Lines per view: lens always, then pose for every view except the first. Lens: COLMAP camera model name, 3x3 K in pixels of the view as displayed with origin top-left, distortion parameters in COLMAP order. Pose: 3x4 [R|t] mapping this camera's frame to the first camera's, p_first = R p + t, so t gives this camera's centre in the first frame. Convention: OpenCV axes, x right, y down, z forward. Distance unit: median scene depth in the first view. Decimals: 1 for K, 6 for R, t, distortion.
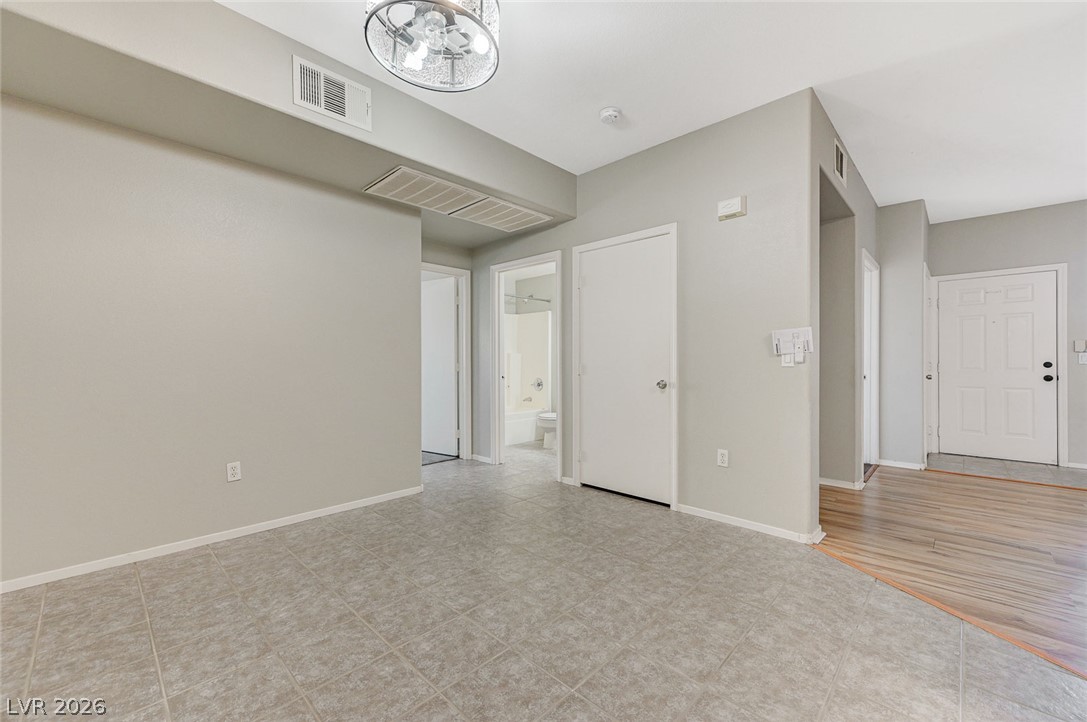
lens RADIAL K [[430.2, 0, 548.7], [0, 430.2, 366.1], [0, 0, 1]] dist [0.001032, 0.000395]
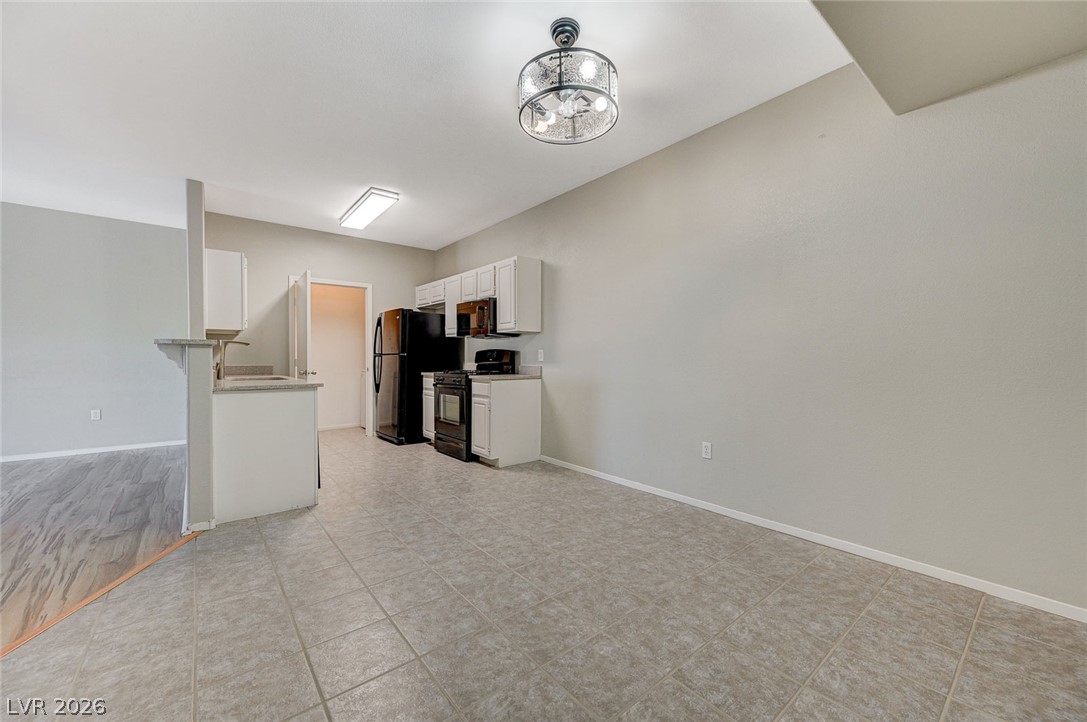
lens RADIAL K [[430.2, 0, 551.3], [0, 430.2, 361.1], [0, 0, 1]] dist [0.001032, 0.000395]
pose [[-0.993215, 0.000836, 0.116289, -0.247186], [0.002814, 0.999854, 0.016847, -0.013779], [-0.116258, 0.017060, -0.993073, 1.551058]]
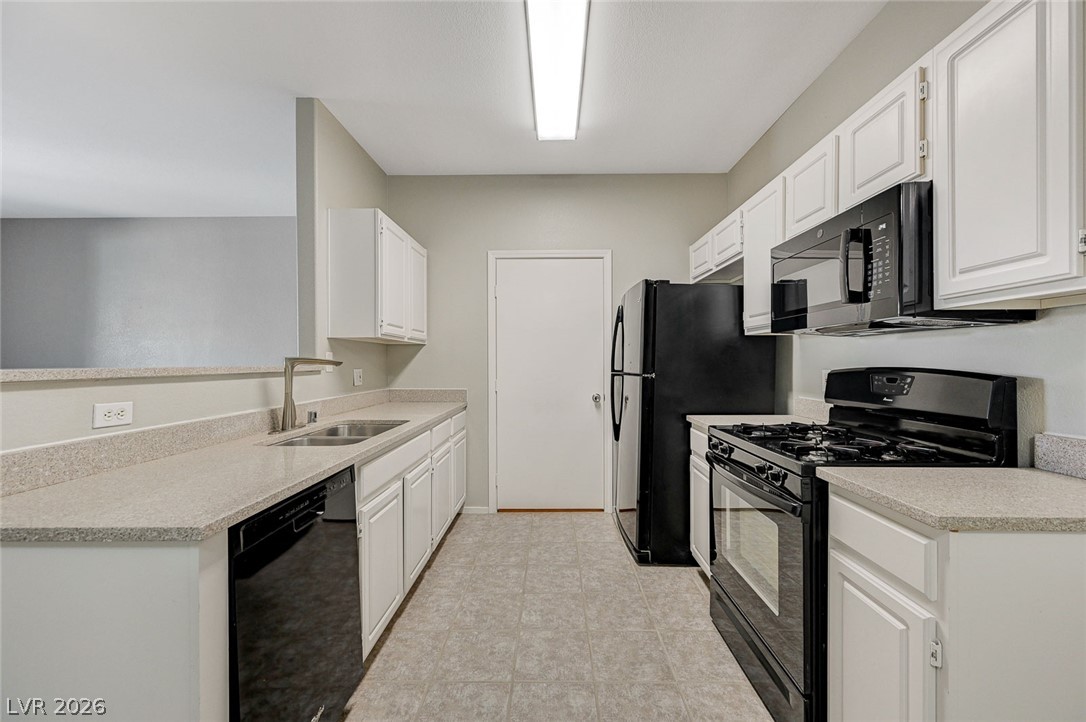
lens RADIAL K [[429.8, 0, 547.4], [0, 429.8, 362.6], [0, 0, 1]] dist [0.001032, 0.000395]
pose [[-0.683369, 0.003950, 0.730062, 0.153439], [0.012146, 0.999908, 0.005959, -0.054716], [-0.729972, 0.012939, -0.683355, 0.375331]]
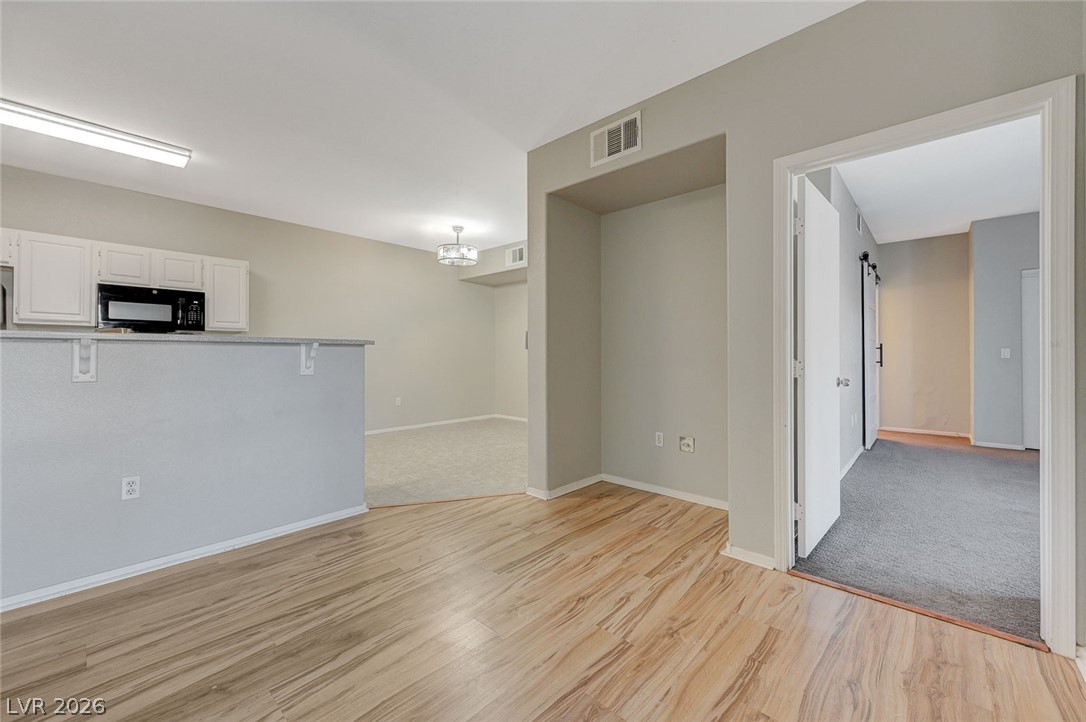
lens RADIAL K [[429.8, 0, 547.7], [0, 429.8, 354.3], [0, 0, 1]] dist [0.001032, 0.000395]
pose [[0.027131, -0.001343, -0.999631, 2.043532], [-0.007553, 0.999970, -0.001549, -0.015127], [0.999603, 0.007592, 0.027120, 1.075117]]
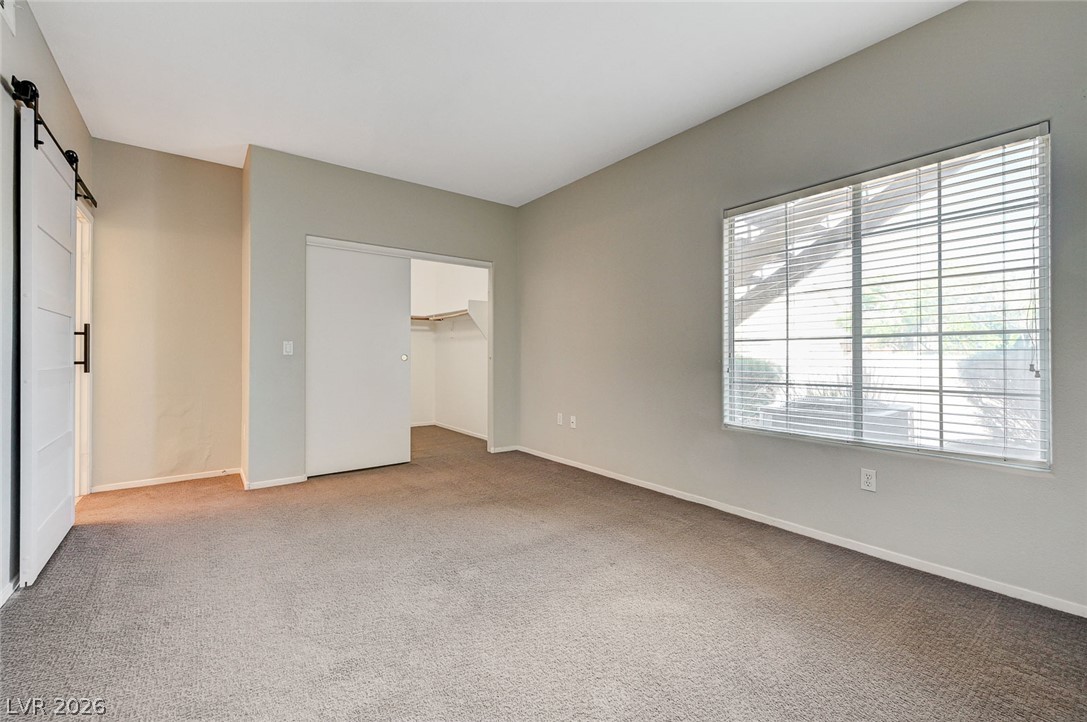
lens RADIAL K [[454.6, 0, 549.7], [0, 454.6, 355.2], [0, 0, 1]] dist [0.000981, 0.000054]
pose [[0.988163, 0.007651, -0.153214, 1.154715], [-0.009393, 0.999899, -0.010655, -0.007708], [0.153117, 0.011968, 0.988136, 1.938826]]
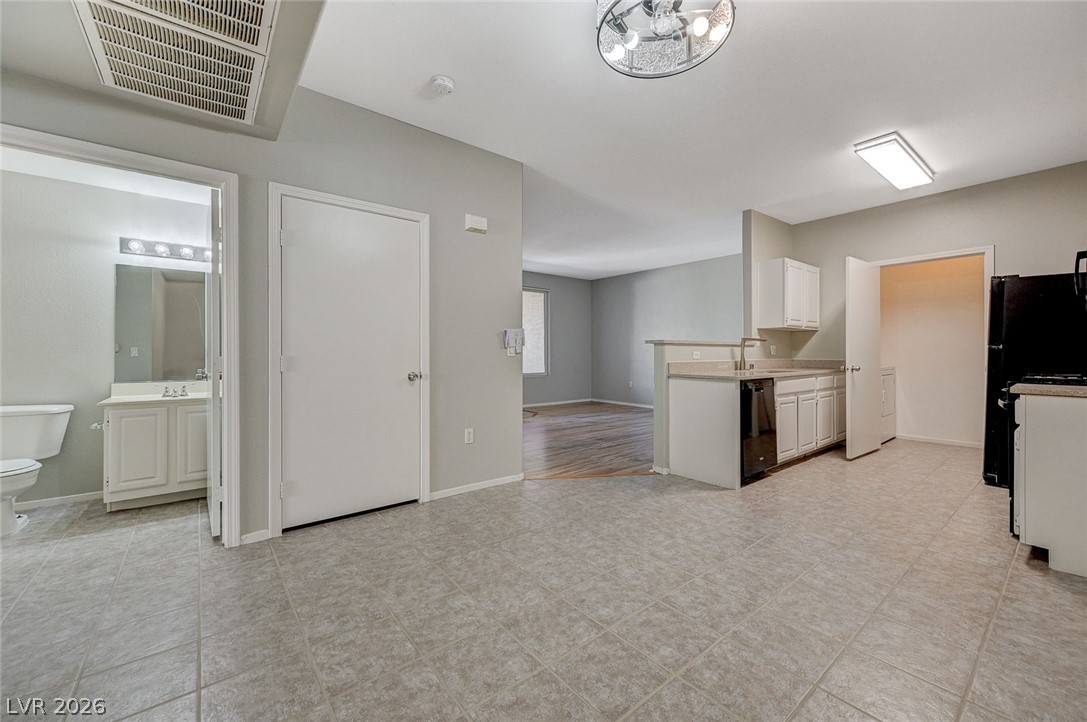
lens RADIAL K [[430.2, 0, 545.1], [0, 430.2, 352.0], [0, 0, 1]] dist [0.001032, 0.000395]
pose [[0.136779, 0.003261, 0.990596, -0.856108], [0.010154, 0.999937, -0.004694, -0.005493], [-0.990550, 0.010700, 0.136737, 0.762240]]
